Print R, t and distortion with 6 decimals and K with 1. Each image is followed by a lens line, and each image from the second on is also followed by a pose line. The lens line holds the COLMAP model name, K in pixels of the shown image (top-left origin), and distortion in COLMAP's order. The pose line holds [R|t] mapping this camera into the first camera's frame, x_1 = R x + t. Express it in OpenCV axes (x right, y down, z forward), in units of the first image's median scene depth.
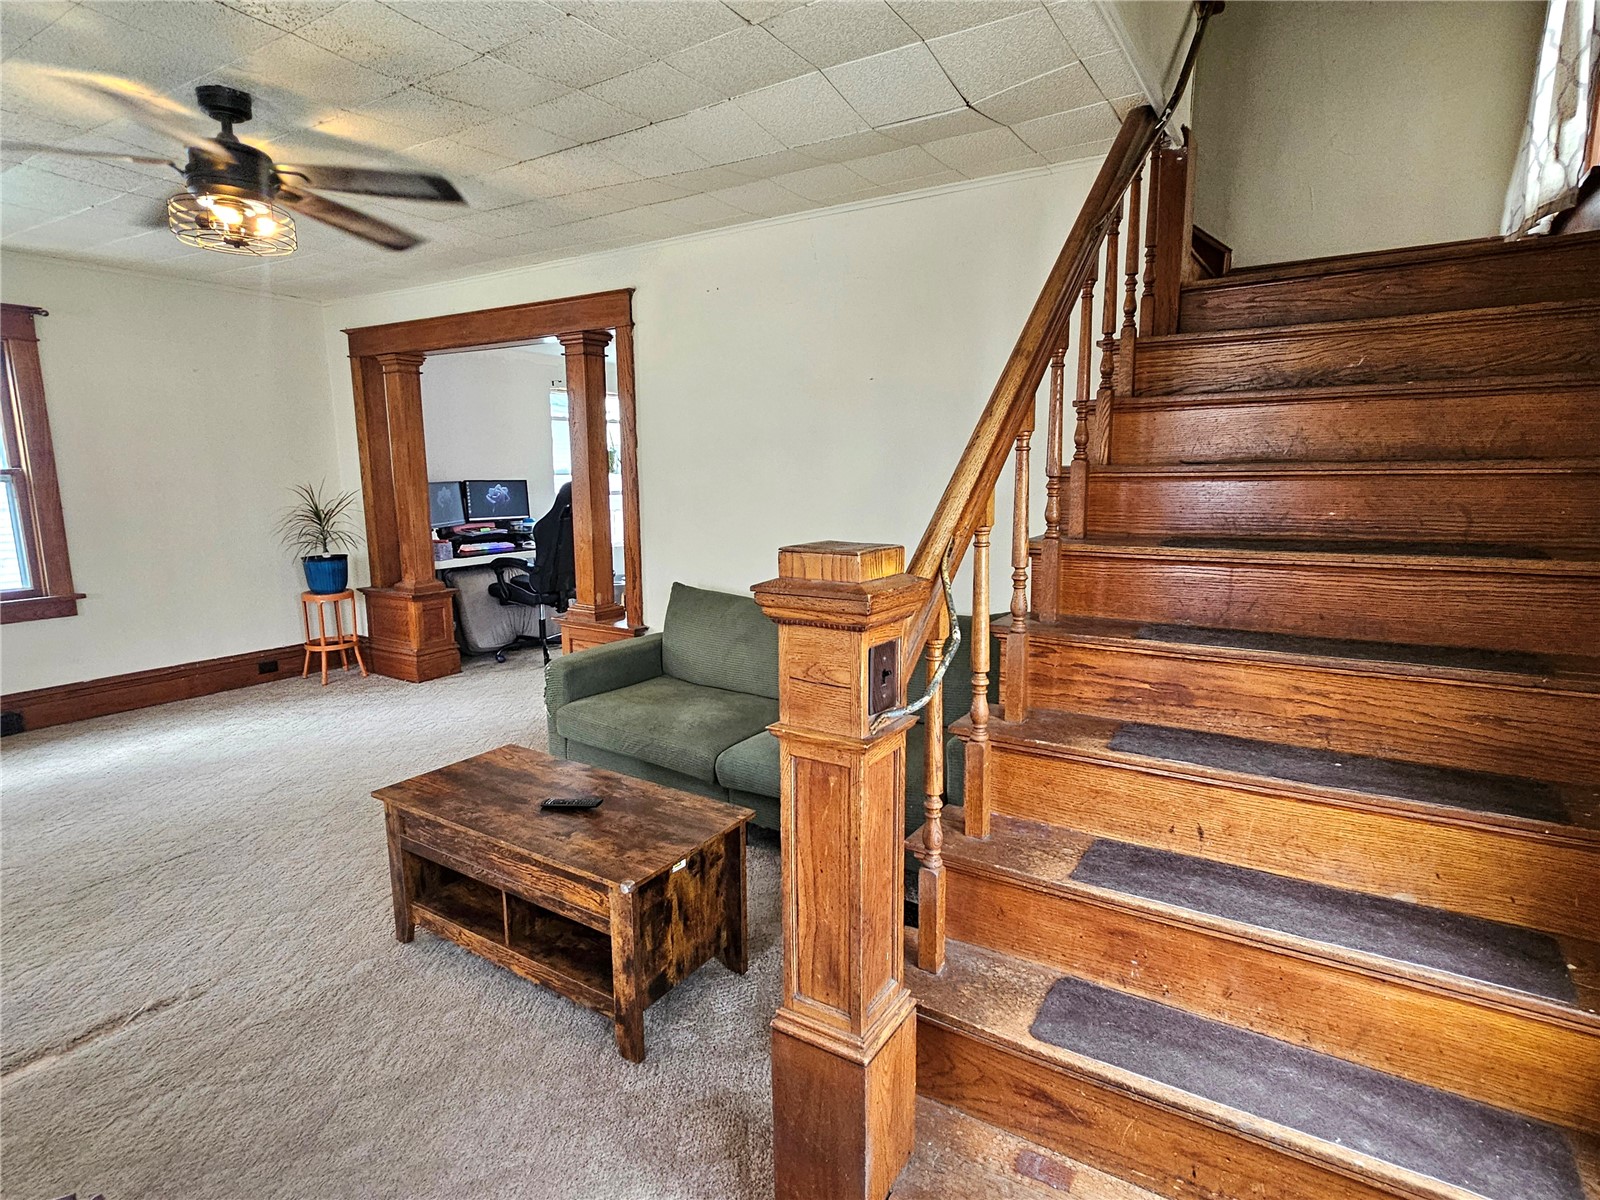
lens RADIAL K [[835.7, 0, 802.5], [0, 835.7, 592.0], [0, 0, 1]] dist [-0.002448, 0.000709]
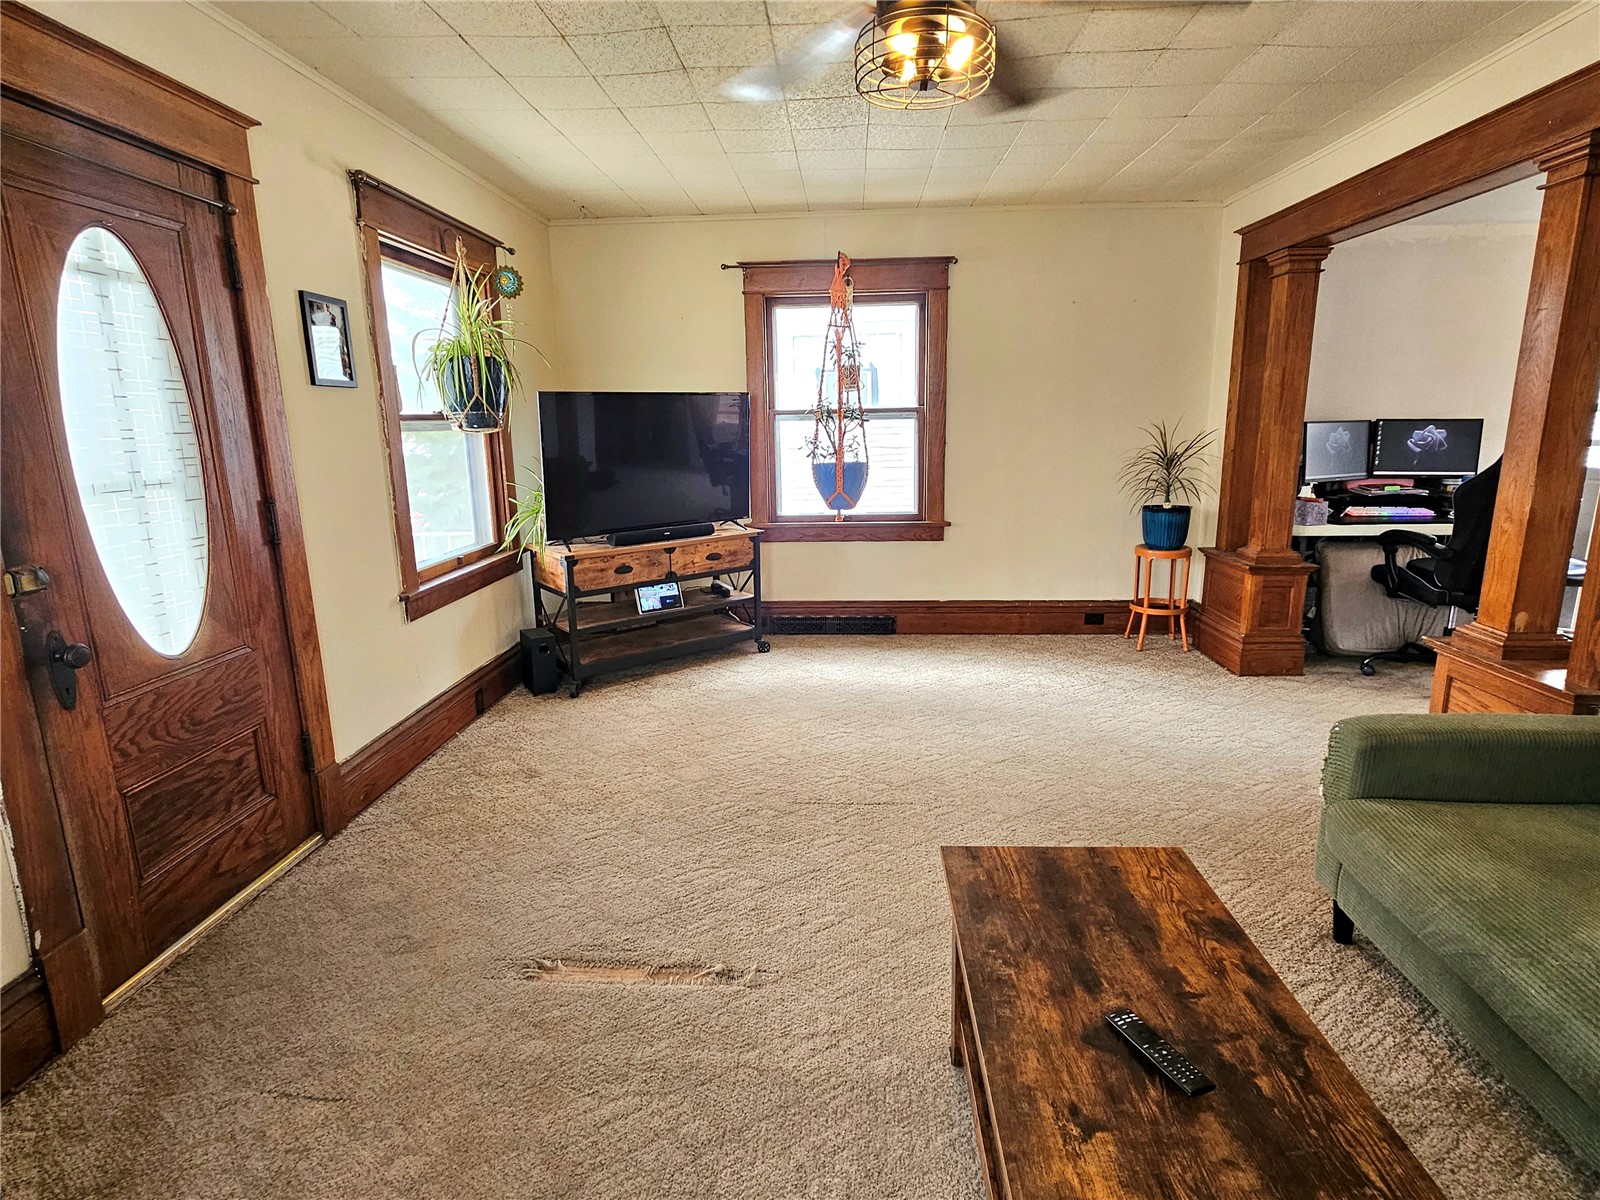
lens RADIAL K [[835.7, 0, 808.3], [0, 835.7, 603.9], [0, 0, 1]] dist [-0.002448, 0.000709]
pose [[0.498940, 0.183930, -0.846893, -0.003256], [-0.119124, 0.982498, 0.143201, -0.023216], [0.858410, 0.029436, 0.512119, 0.236858]]
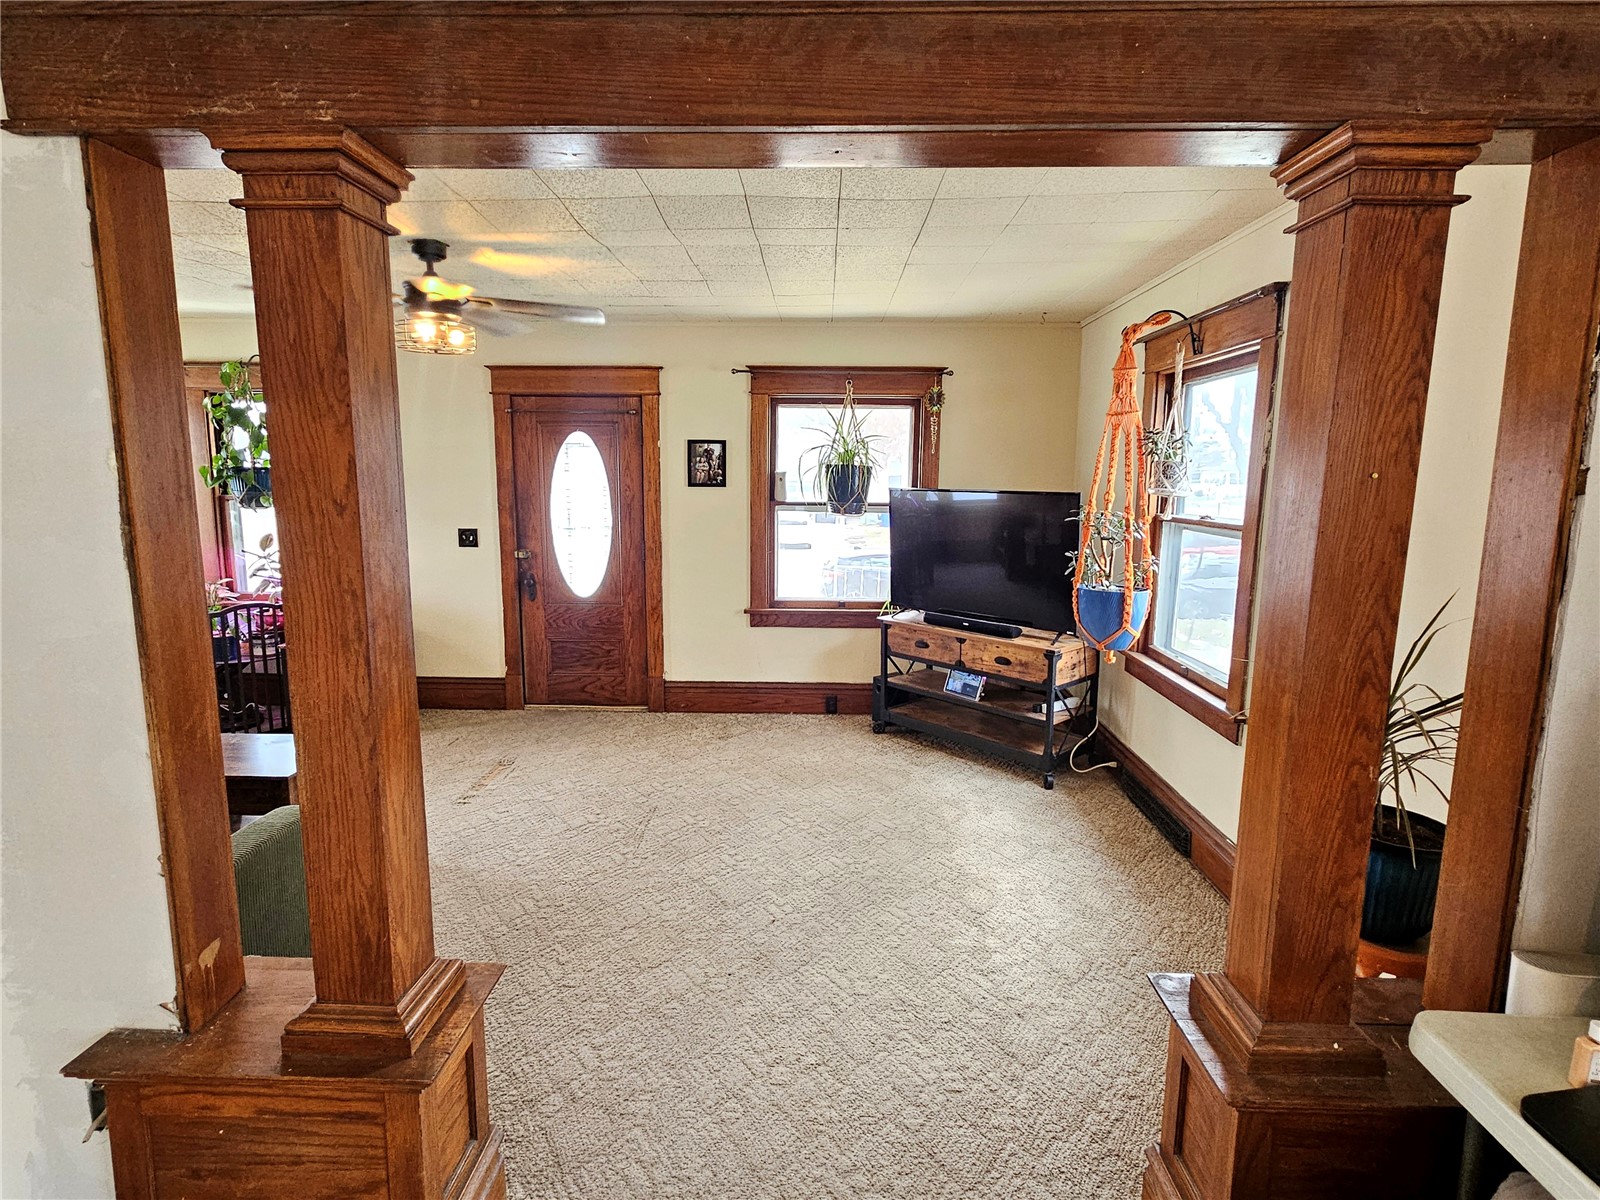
lens RADIAL K [[835.7, 0, 802.6], [0, 835.7, 599.8], [0, 0, 1]] dist [-0.002448, 0.000709]
pose [[-0.856776, 0.075166, -0.510181, -0.210532], [-0.083946, 0.955795, 0.281794, -0.207296], [0.508810, 0.284262, -0.812593, 1.142463]]
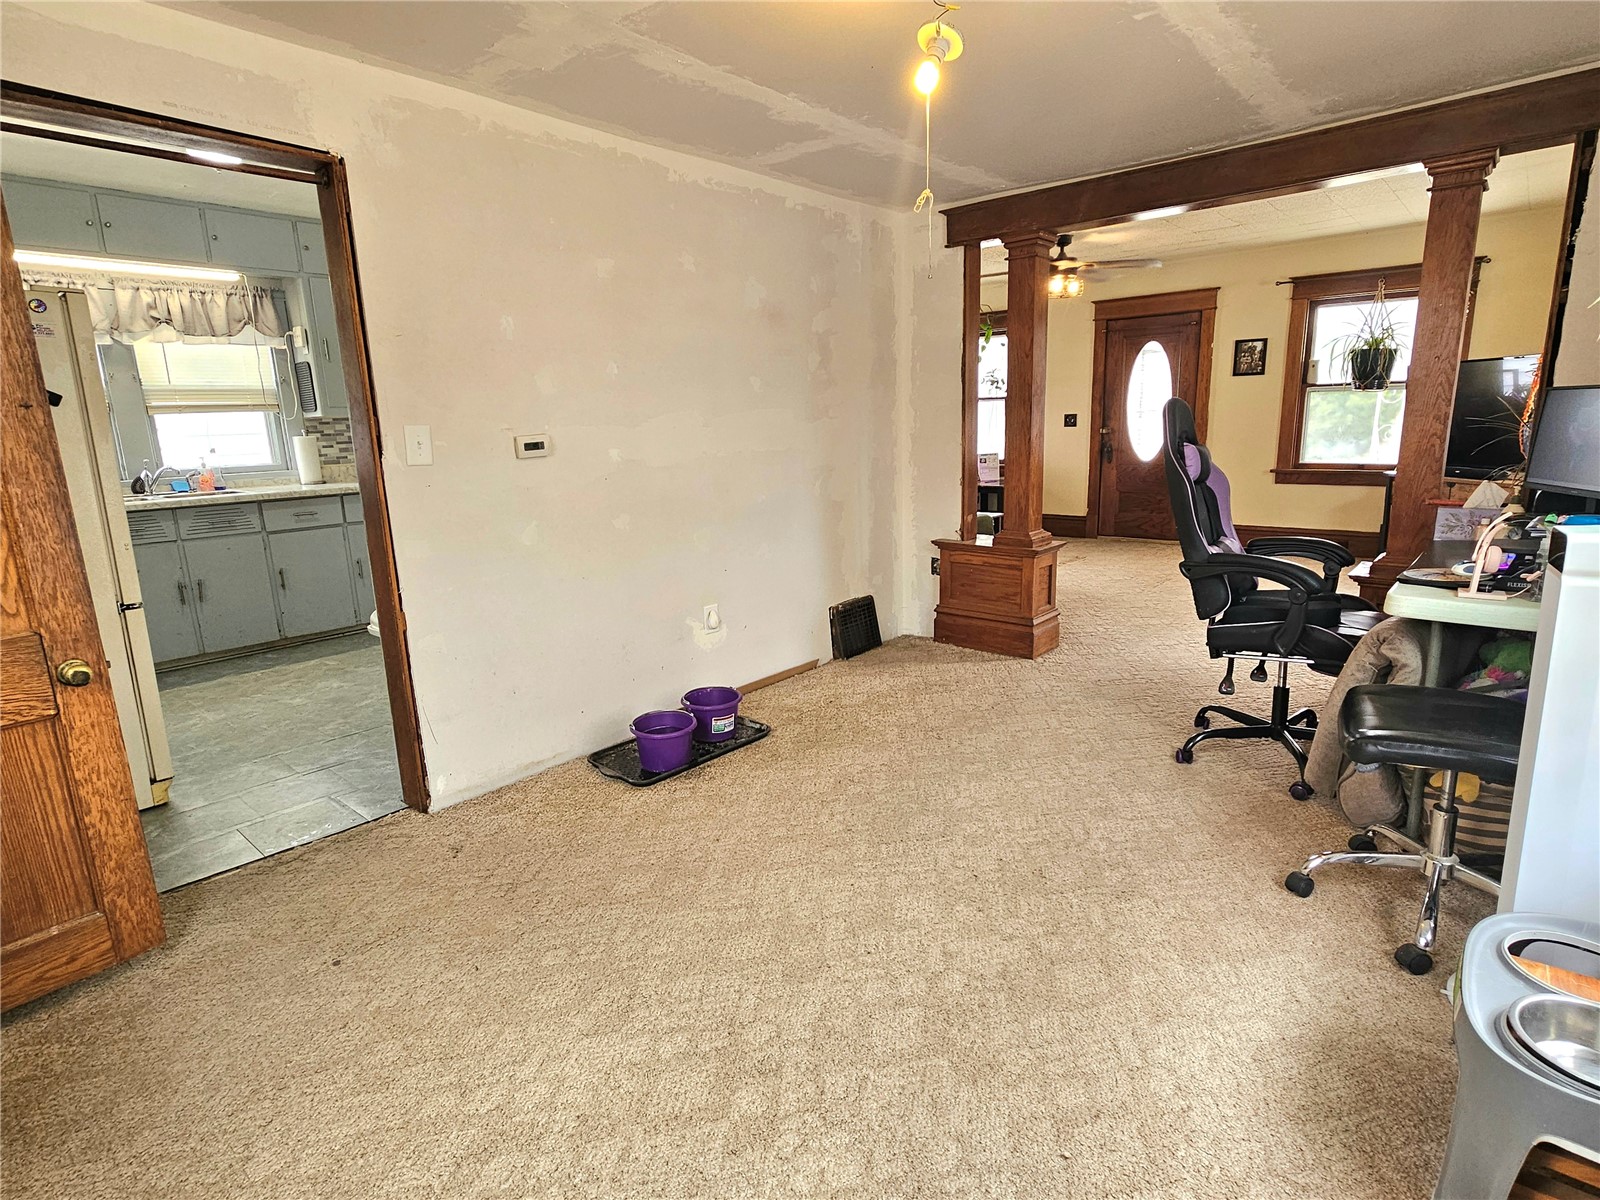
lens RADIAL K [[835.7, 0, 803.5], [0, 835.7, 600.2], [0, 0, 1]] dist [-0.002448, 0.000709]
pose [[-0.988651, 0.002383, 0.150212, -0.132887], [0.056833, 0.931499, 0.359277, -0.229385], [-0.139066, 0.363736, -0.921063, 1.678400]]
